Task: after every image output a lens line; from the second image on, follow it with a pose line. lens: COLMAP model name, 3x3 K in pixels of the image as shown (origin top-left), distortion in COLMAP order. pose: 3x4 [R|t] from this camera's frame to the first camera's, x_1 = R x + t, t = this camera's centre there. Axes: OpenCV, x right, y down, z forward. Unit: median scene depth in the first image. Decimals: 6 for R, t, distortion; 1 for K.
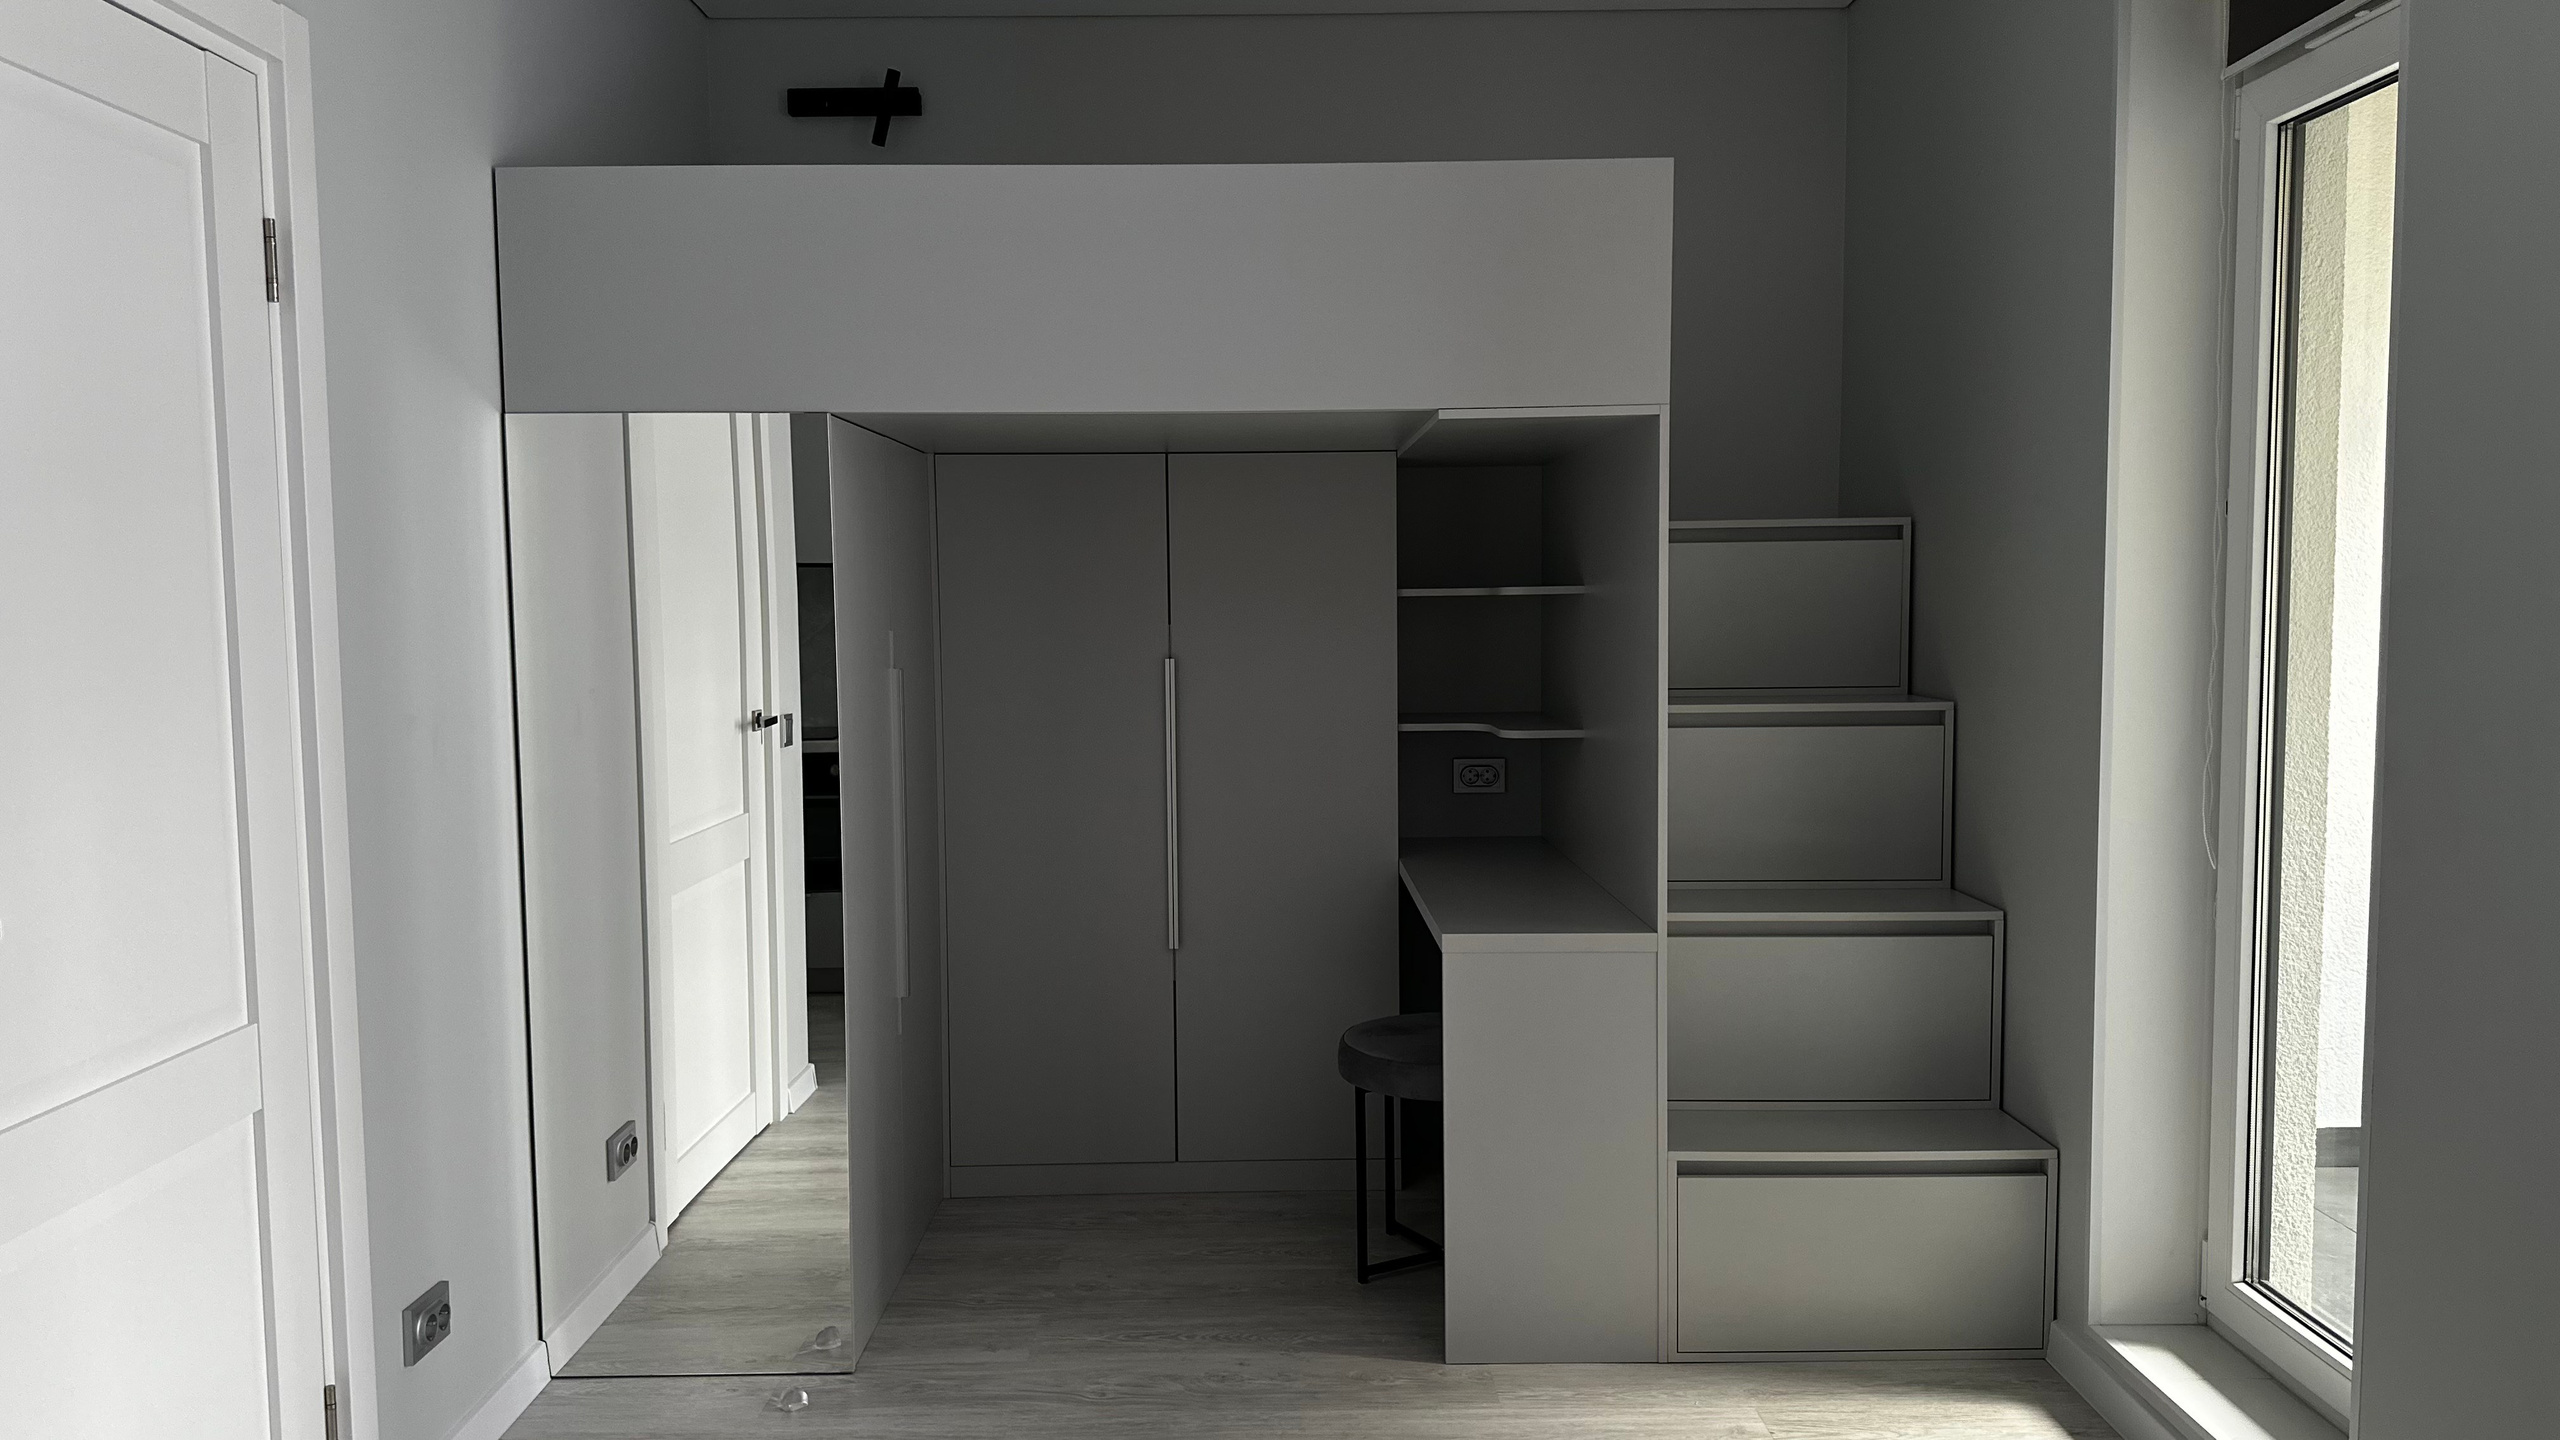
lens RADIAL K [[1786.8, 0, 1280.0], [0, 1786.8, 720.0], [0, 0, 1]] dist [0.149861, -0.281648]
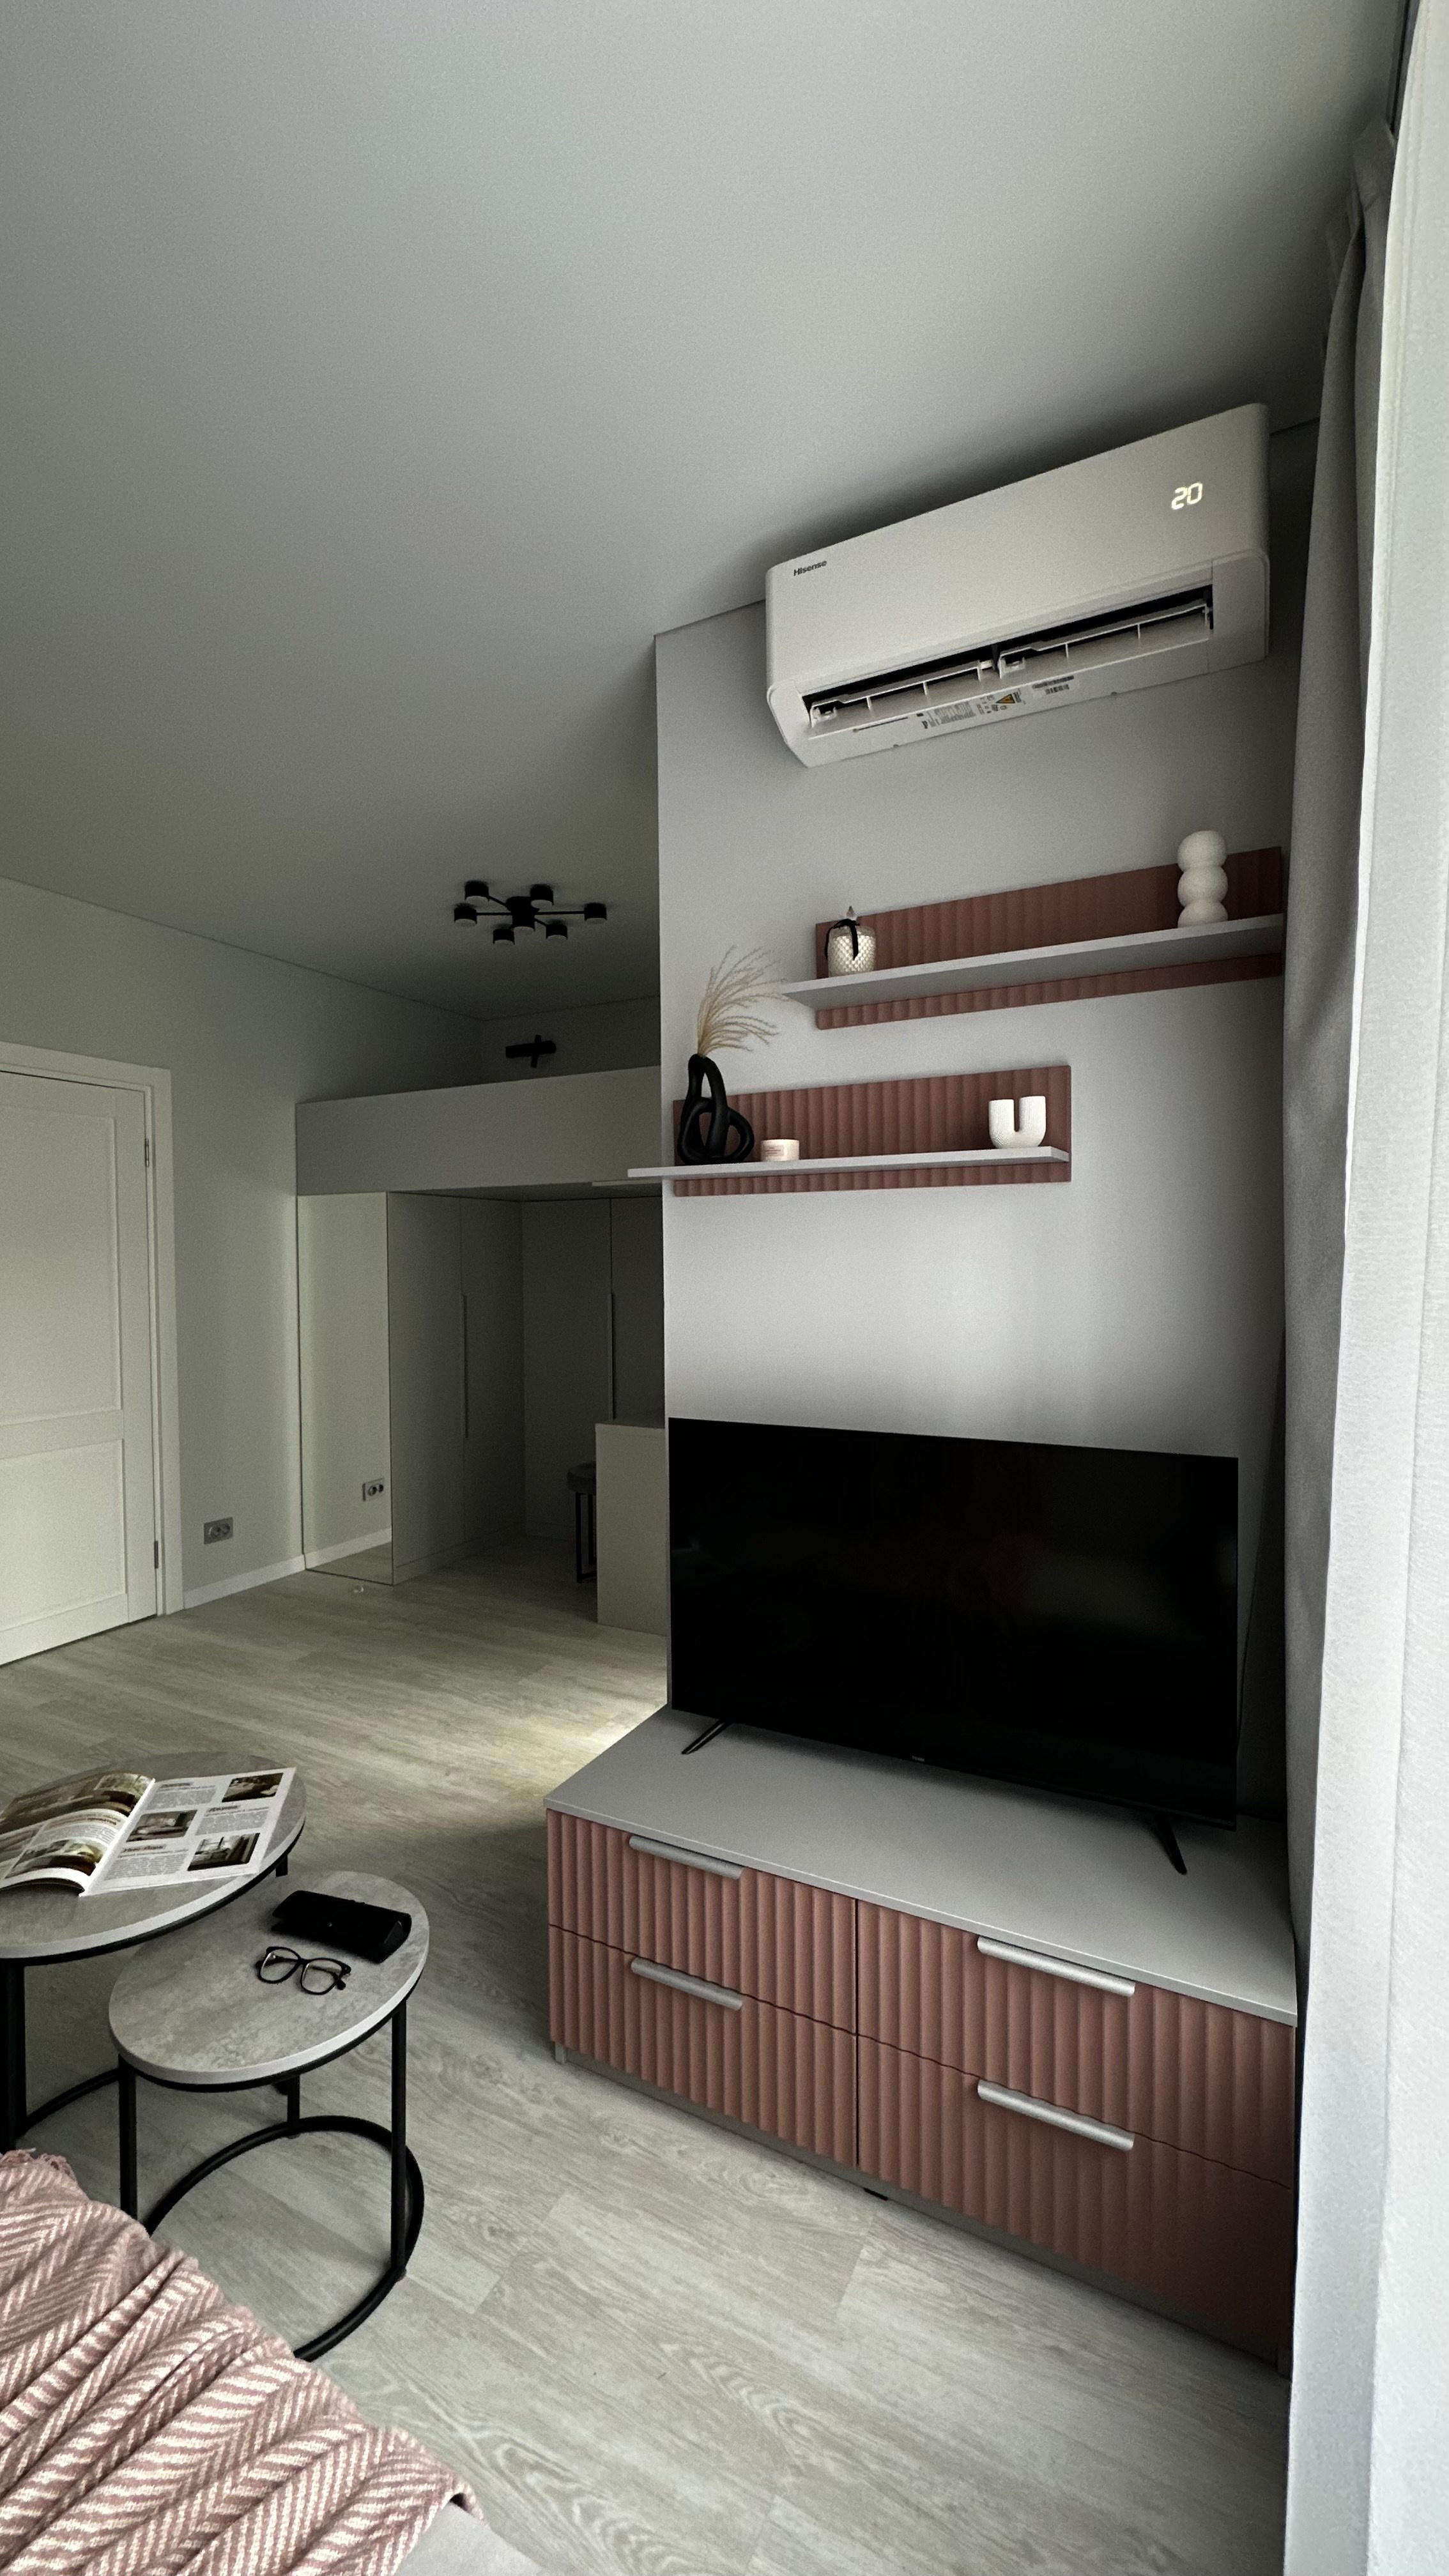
lens RADIAL K [[1032.2, 0, 725.1], [0, 1032.2, 1281.3], [0, 0, 1]] dist [-0.000119, 0.000058]
pose [[0.882664, 0.013886, -0.469799, 0.779637], [-0.035275, 0.998701, -0.036756, -0.011007], [0.468678, 0.049016, 0.882008, -0.025456]]
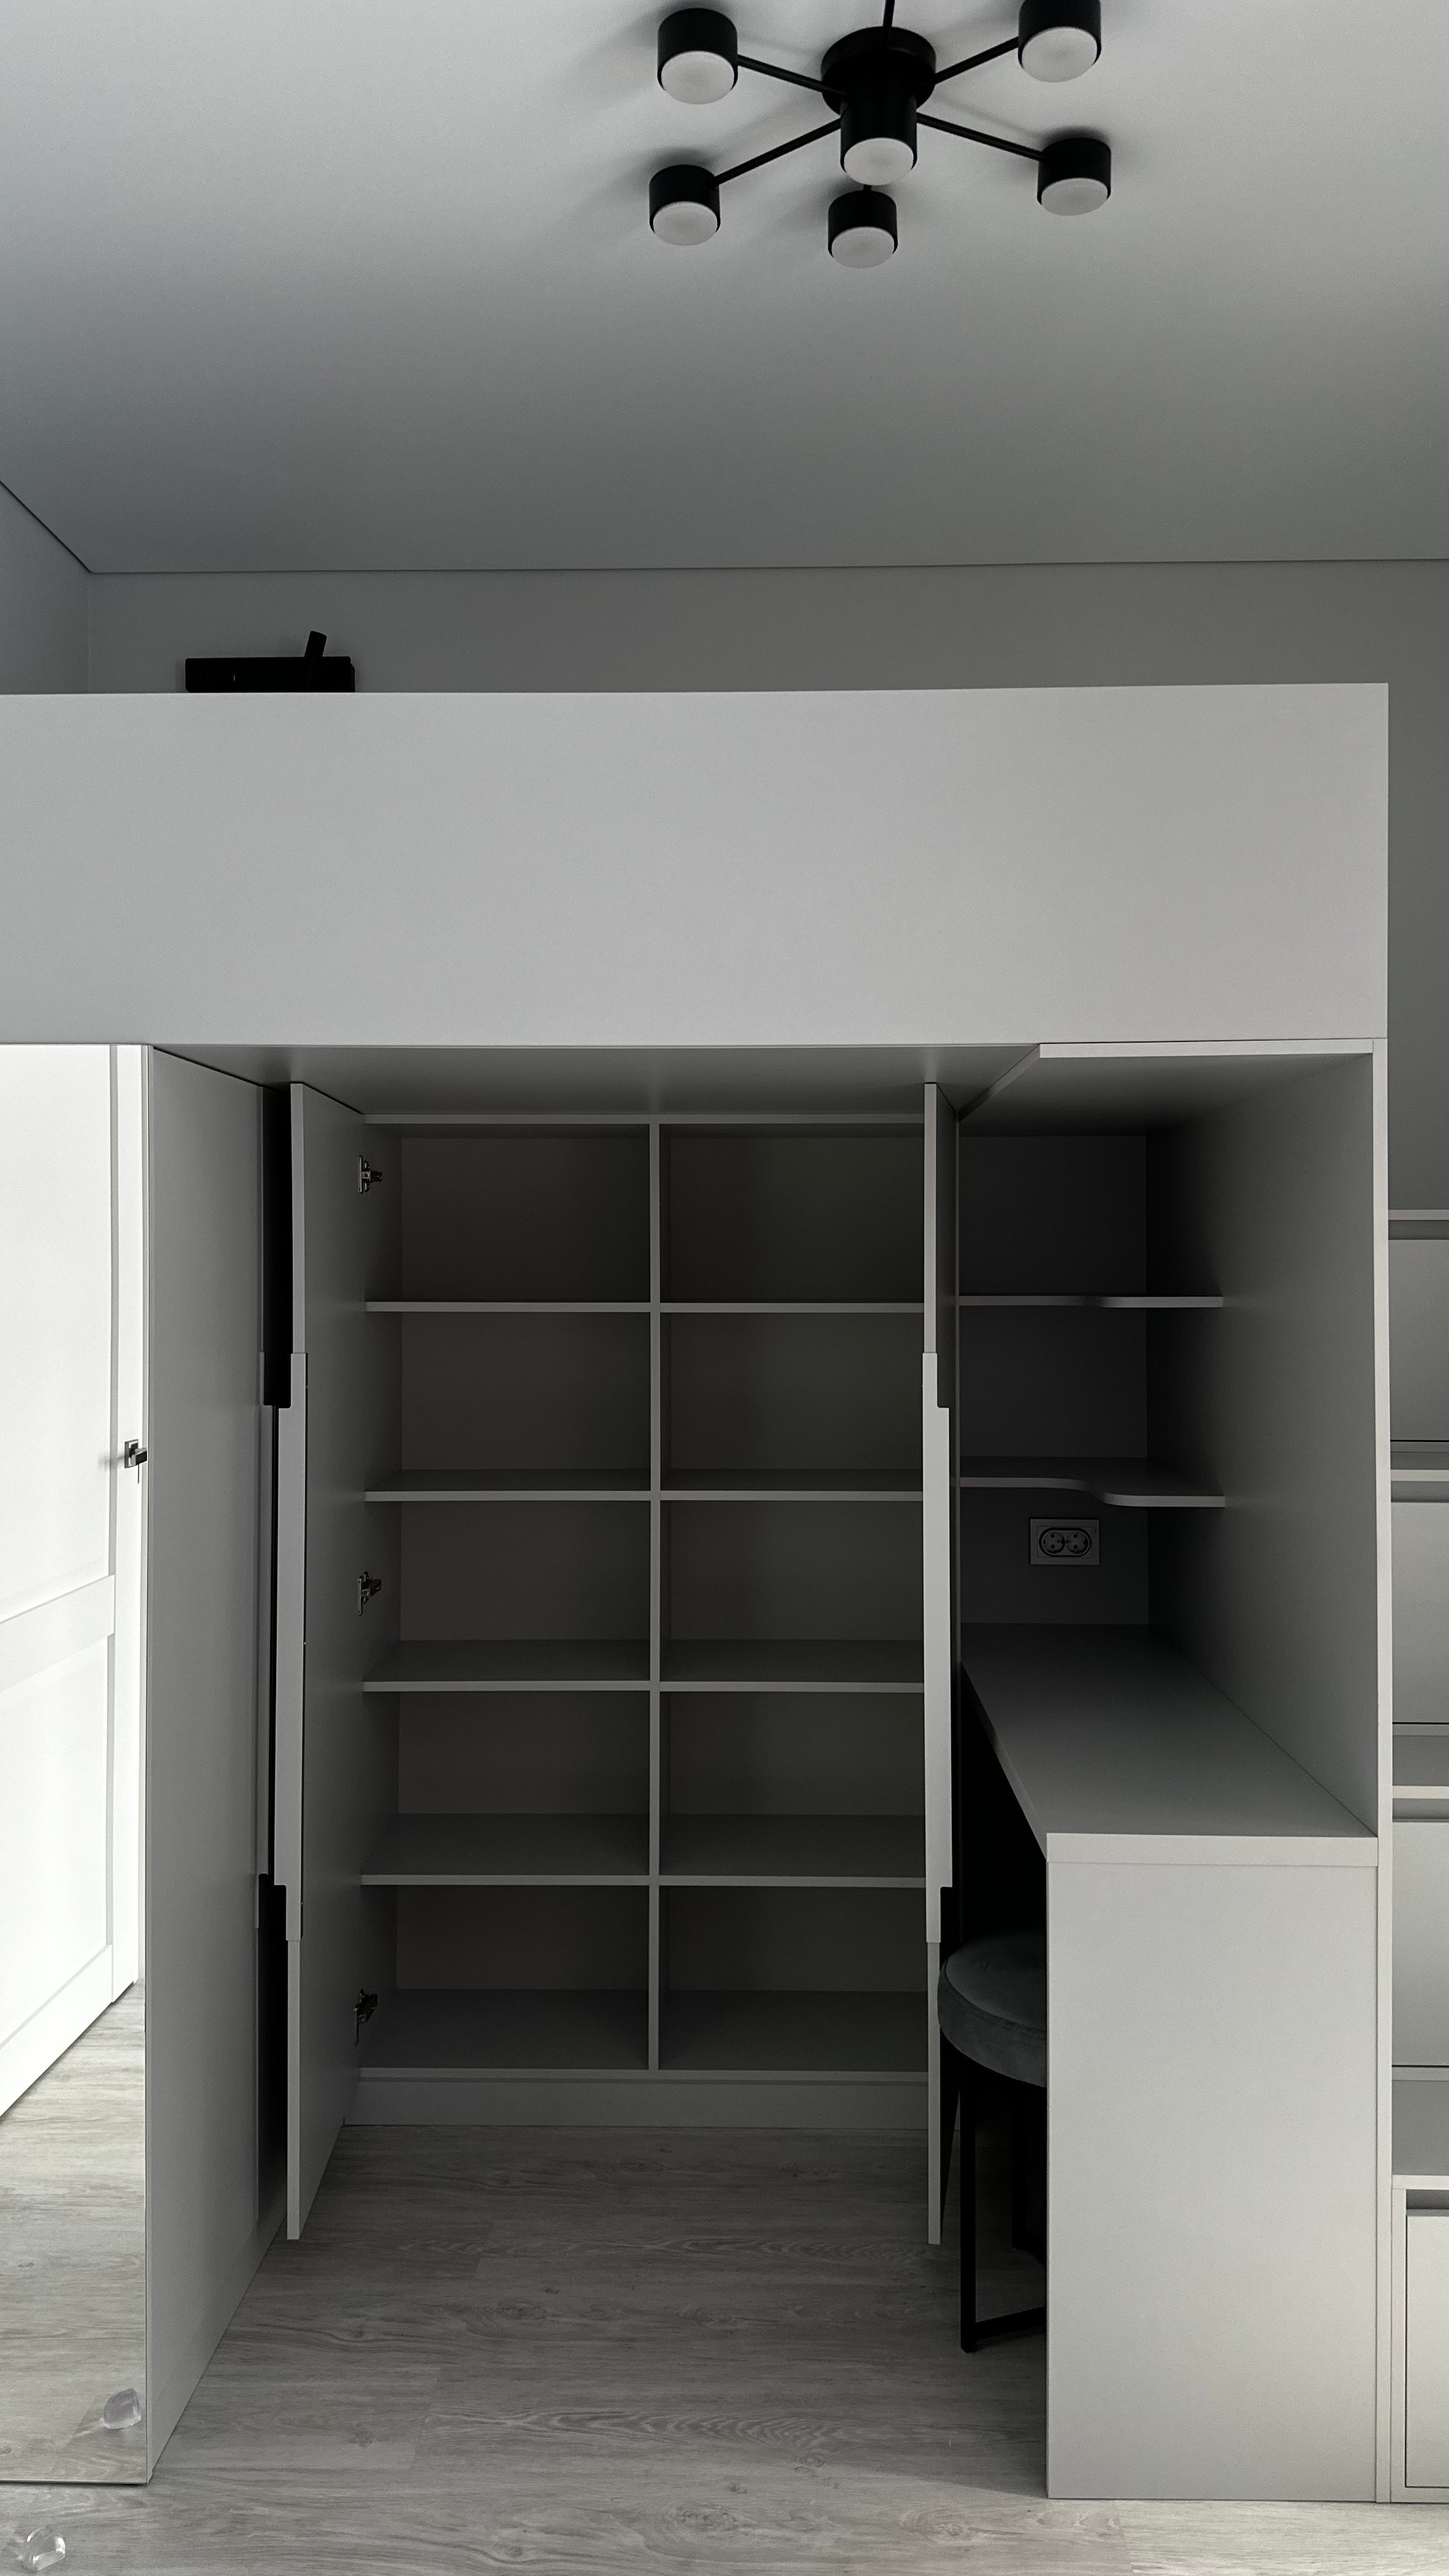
lens RADIAL K [[1831.5, 0, 724.5], [0, 1831.5, 1288.0], [0, 0, 1]] dist [0.048728, 0.001573]
pose [[0.999057, 0.009678, -0.042326, -0.000368], [-0.012368, 0.997888, -0.063775, -0.033241], [0.041619, 0.064238, 0.997066, 0.292603]]
